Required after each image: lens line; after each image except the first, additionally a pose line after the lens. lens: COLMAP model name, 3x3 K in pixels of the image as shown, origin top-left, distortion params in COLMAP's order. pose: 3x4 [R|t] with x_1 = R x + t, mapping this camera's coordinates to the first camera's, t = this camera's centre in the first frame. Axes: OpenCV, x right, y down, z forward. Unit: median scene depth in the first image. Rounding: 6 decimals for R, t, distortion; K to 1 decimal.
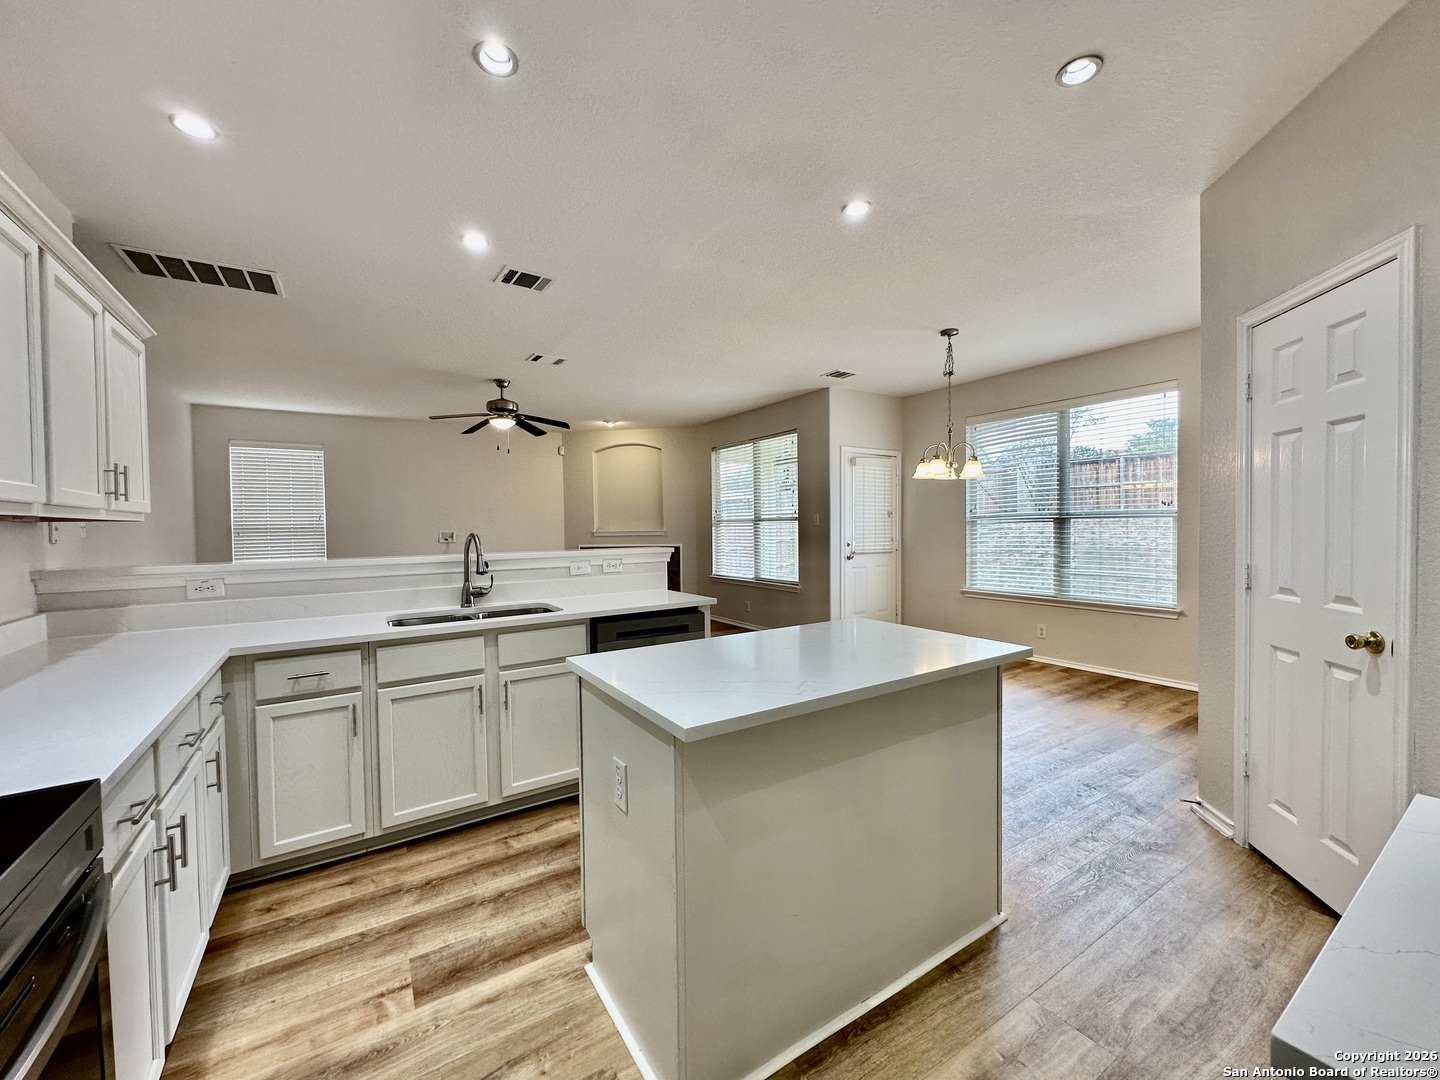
lens RADIAL K [[580.7, 0, 716.2], [0, 580.7, 534.9], [0, 0, 1]] dist [-0.000724, -0.000760]
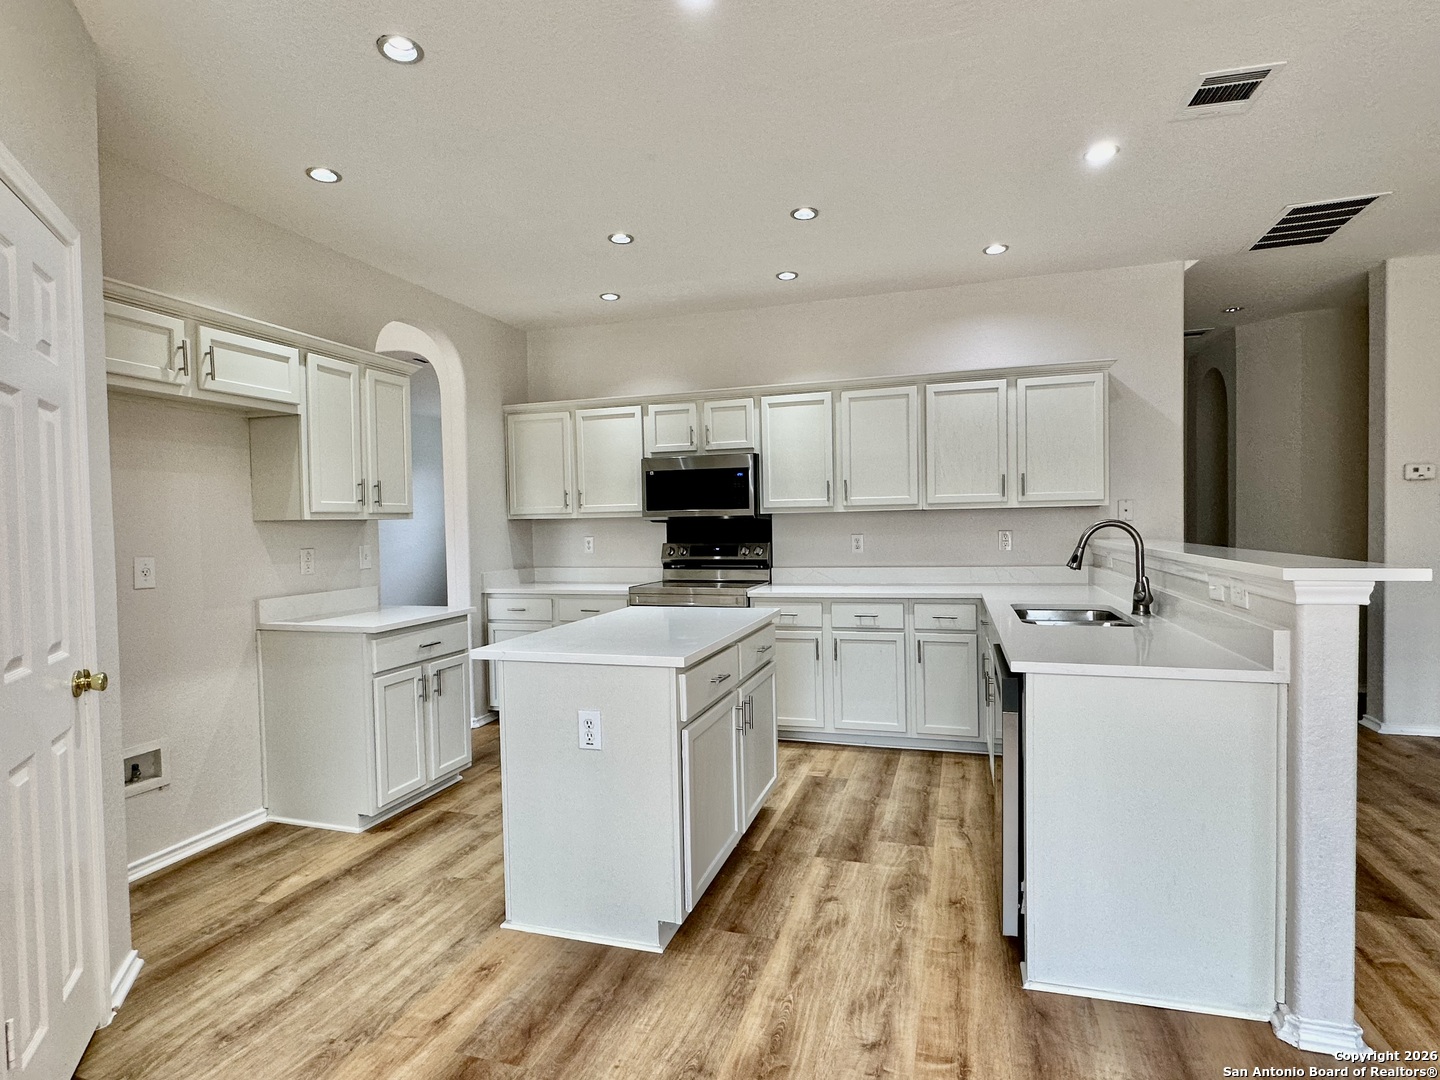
lens RADIAL K [[756.6, 0, 714.2], [0, 756.6, 540.7], [0, 0, 1]] dist [-0.000274, 0.000291]
pose [[-0.778952, 0.044781, -0.625483, 0.569332], [0.020840, 0.998745, 0.045551, -0.028290], [0.626737, 0.022447, -0.778907, 1.268552]]
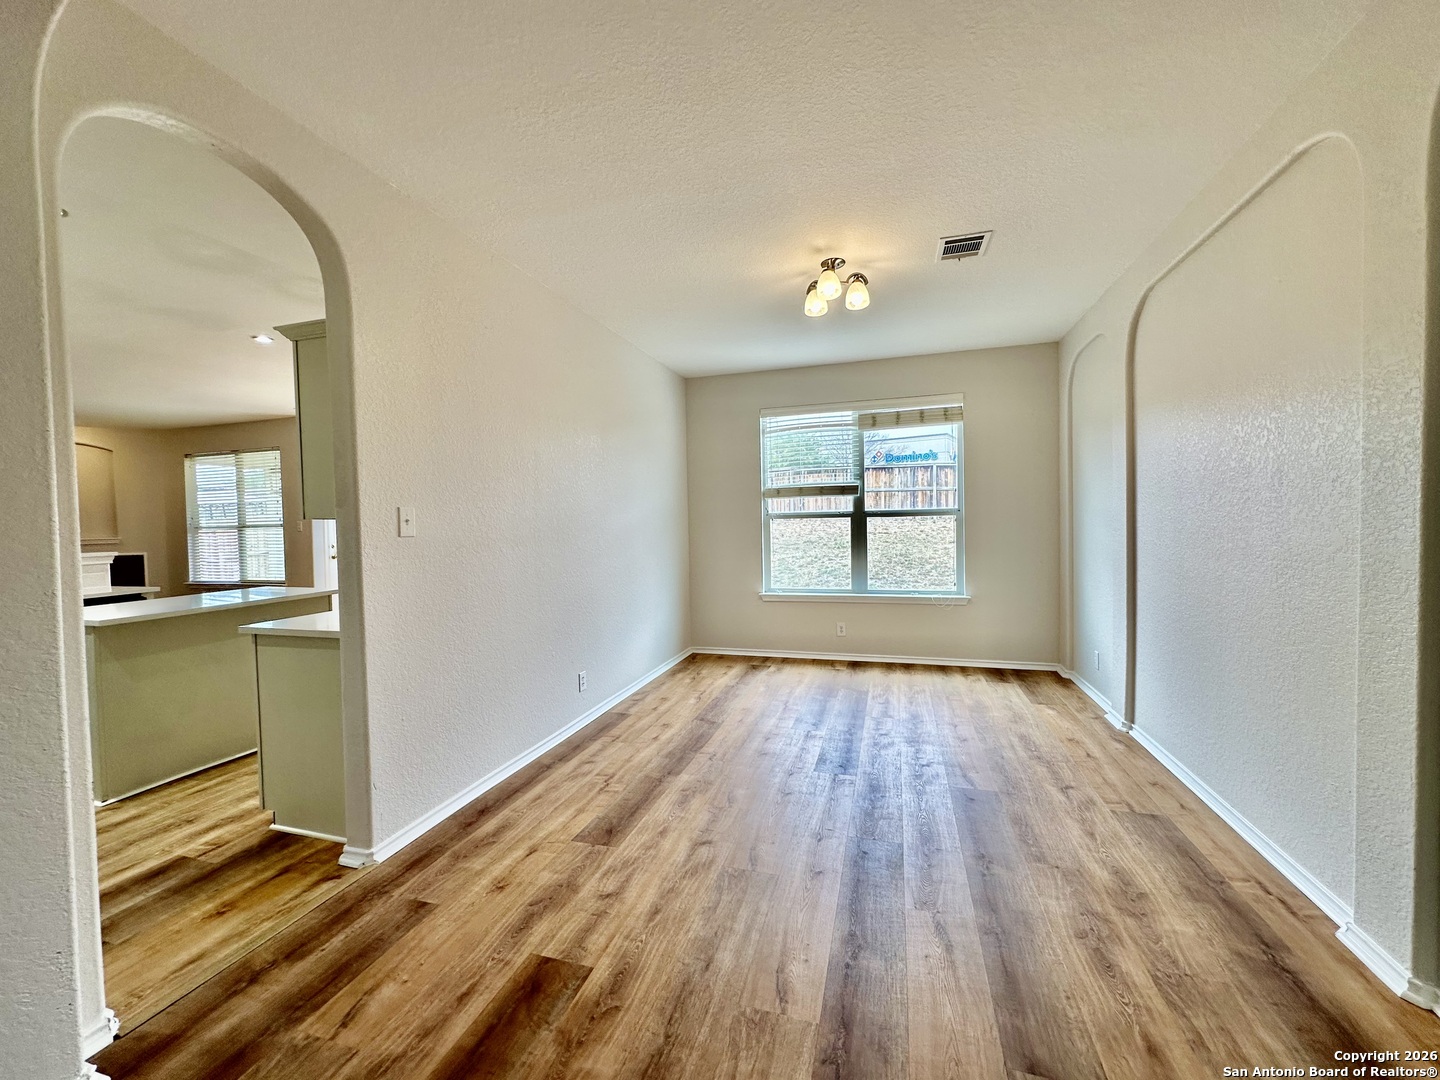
lens RADIAL K [[580.7, 0, 716.1], [0, 580.7, 533.4], [0, 0, 1]] dist [-0.000724, -0.000760]
pose [[0.768493, -0.018252, 0.639597, 0.130045], [0.021362, 0.999768, 0.002864, 0.005420], [-0.639501, 0.011462, 0.768705, -0.838630]]
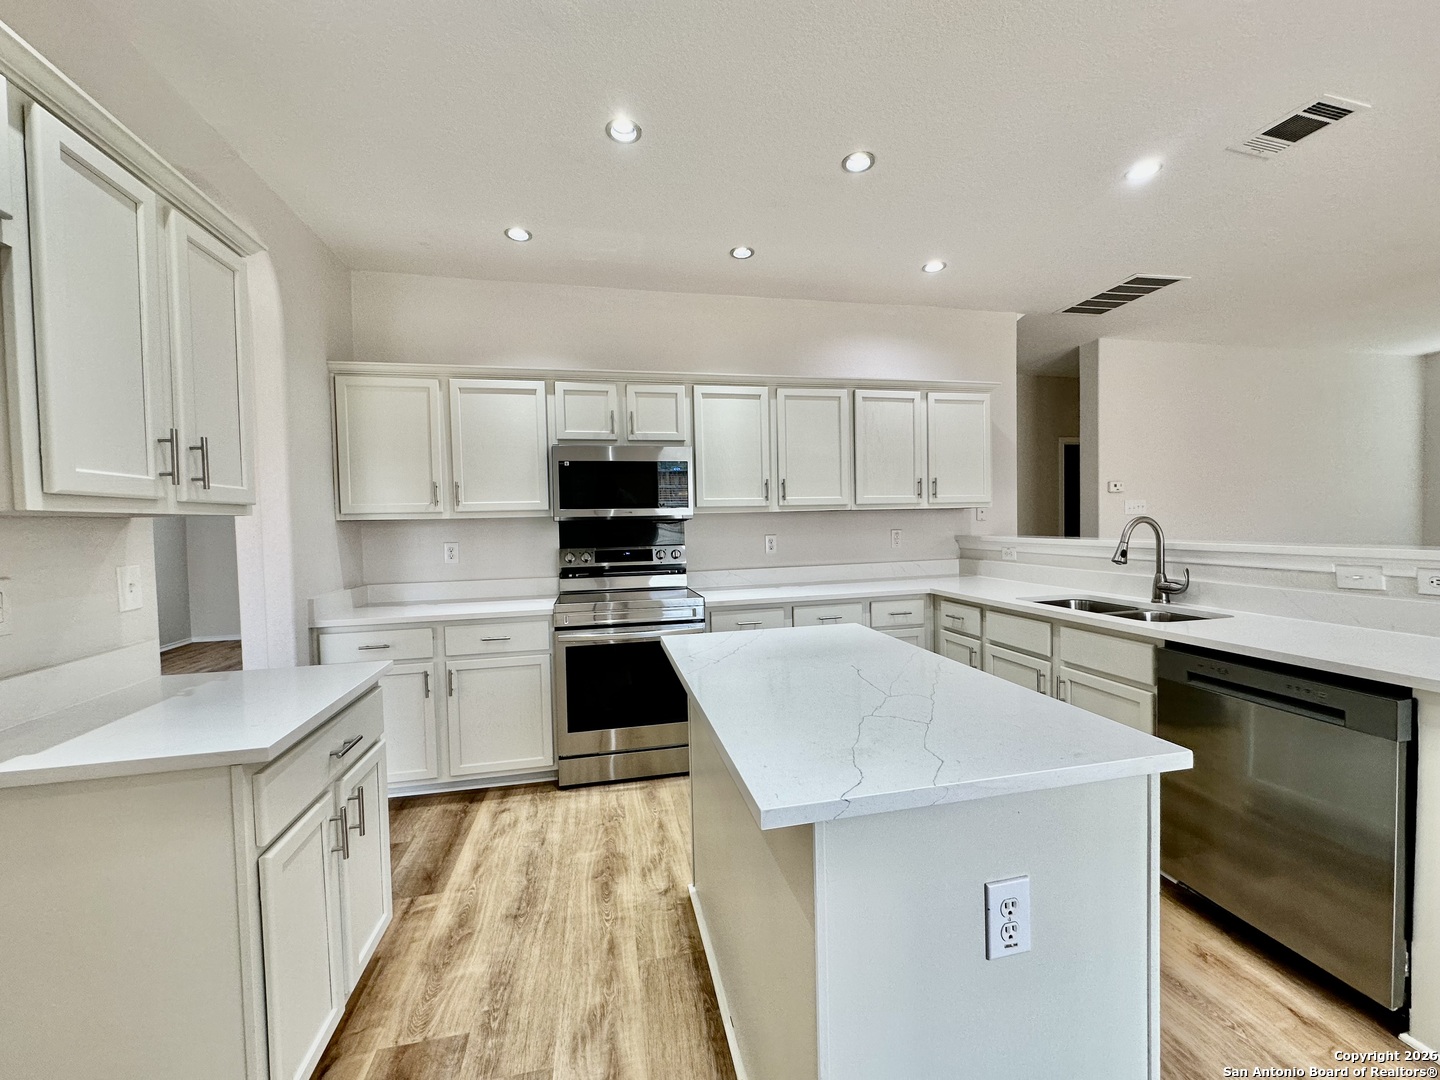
lens RADIAL K [[580.7, 0, 721.9], [0, 580.7, 537.9], [0, 0, 1]] dist [-0.000724, -0.000760]
pose [[-0.355975, 0.049441, -0.933187, 0.523332], [0.012971, 0.998765, 0.047967, -0.017618], [0.934405, 0.004970, -0.356177, 0.620685]]
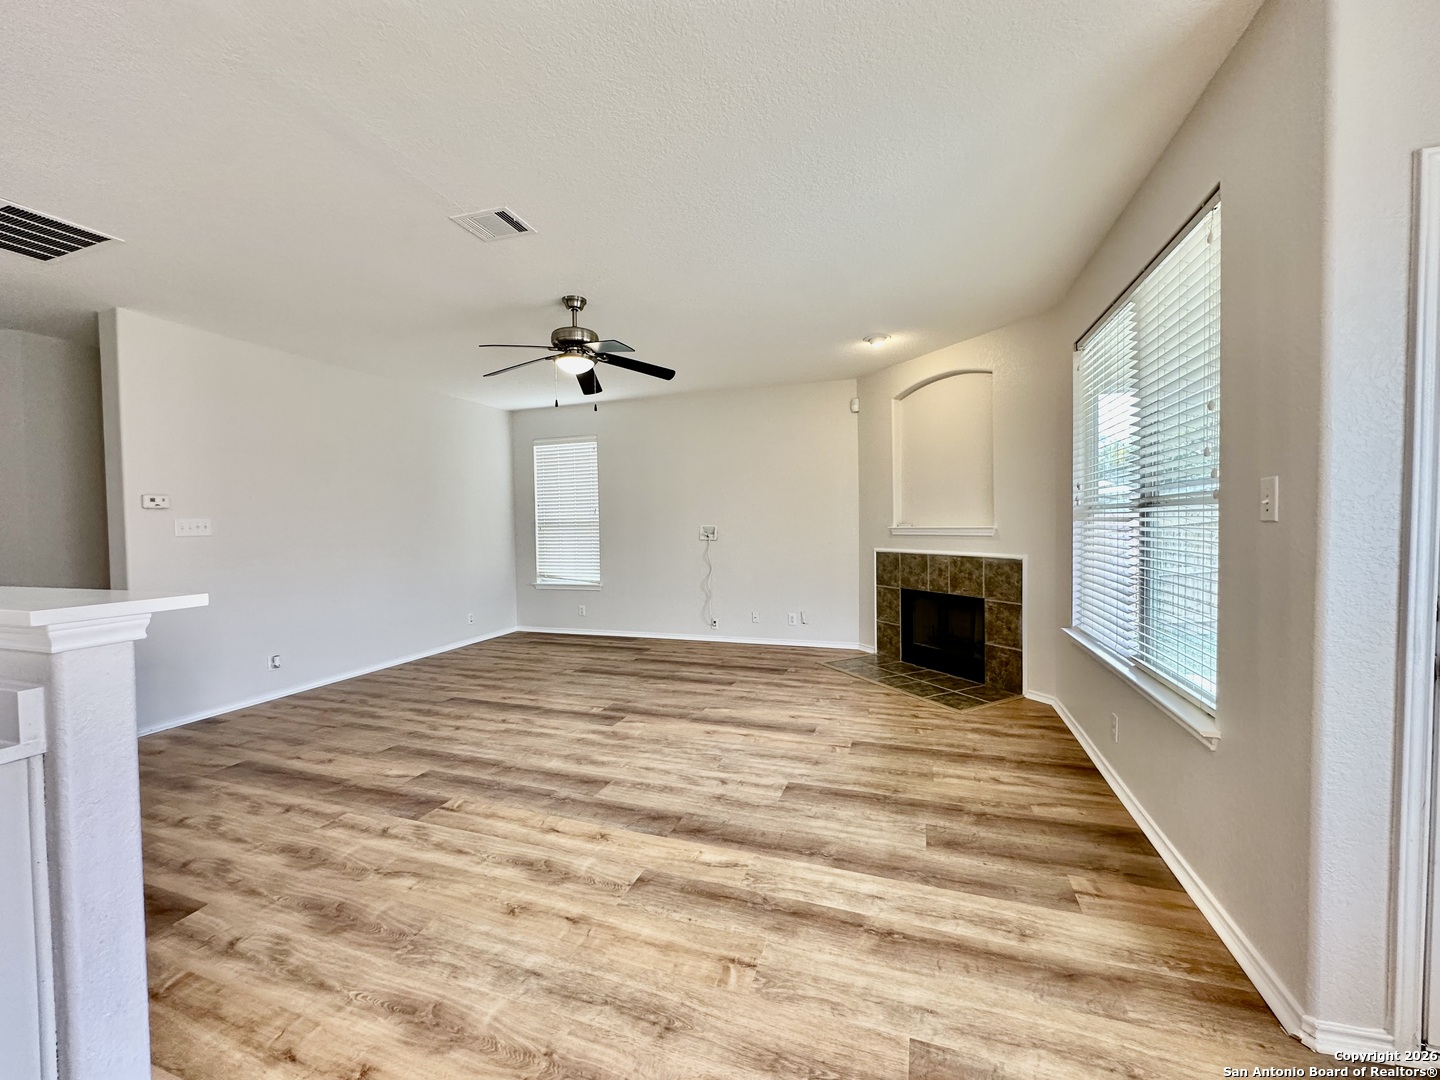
lens RADIAL K [[580.7, 0, 742.3], [0, 580.7, 541.6], [0, 0, 1]] dist [-0.000724, -0.000760]
pose [[0.613687, 0.029533, -0.788997, 0.435642], [-0.007683, 0.999476, 0.031435, -0.028149], [0.789512, -0.013229, 0.613593, 1.225814]]
